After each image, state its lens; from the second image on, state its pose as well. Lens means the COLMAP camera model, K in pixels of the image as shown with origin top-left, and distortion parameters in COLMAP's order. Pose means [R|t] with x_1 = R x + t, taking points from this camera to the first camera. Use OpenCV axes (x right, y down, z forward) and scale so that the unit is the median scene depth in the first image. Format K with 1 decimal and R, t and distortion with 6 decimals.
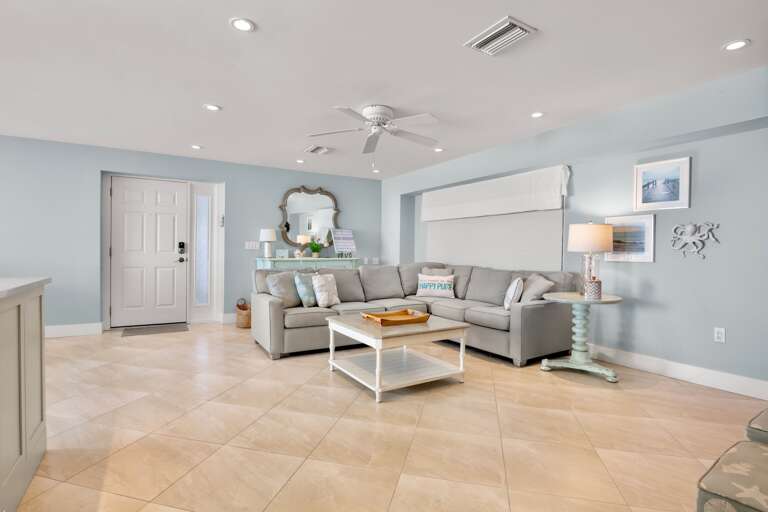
lens RADIAL K [[371.1, 0, 384.0], [0, 371.1, 256.0], [0, 0, 1]] dist [0.001543, 0.000064]
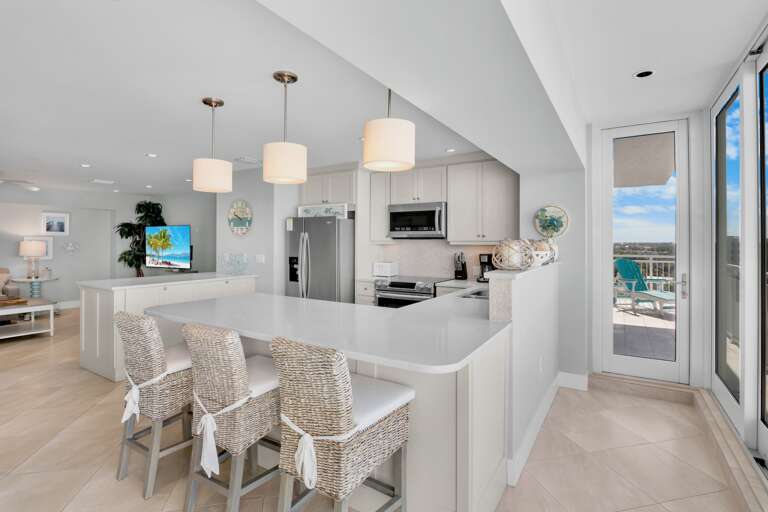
lens RADIAL K [[378.4, 0, 386.7], [0, 378.4, 243.8], [0, 0, 1]] dist [-0.001328, -0.000183]
pose [[-0.447723, -0.013222, 0.894074, -2.244542], [0.007089, 0.999807, 0.018336, -0.105558], [-0.894144, 0.014547, -0.447543, 0.252400]]
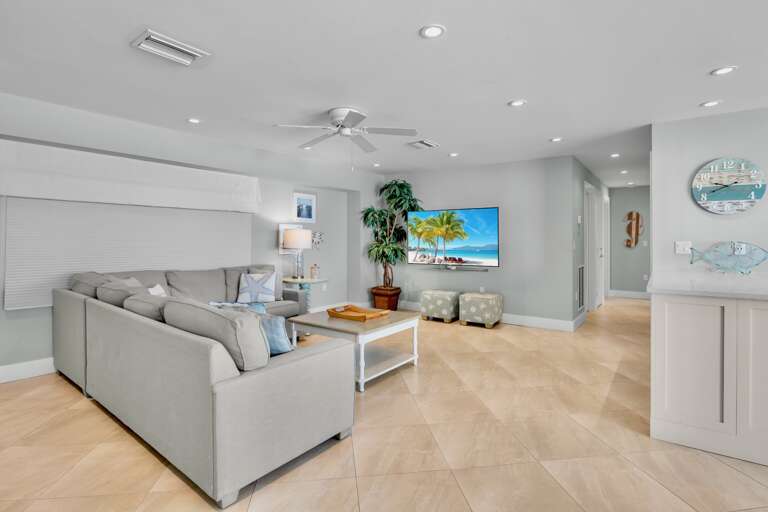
lens RADIAL K [[388.4, 0, 372.4], [0, 388.4, 242.7], [0, 0, 1]] dist [-0.001696, -0.000208]
pose [[-0.357925, -0.015698, 0.933618, -1.081085], [0.009207, 0.999751, 0.020340, -0.068200], [-0.933705, 0.015876, -0.357691, 1.403133]]
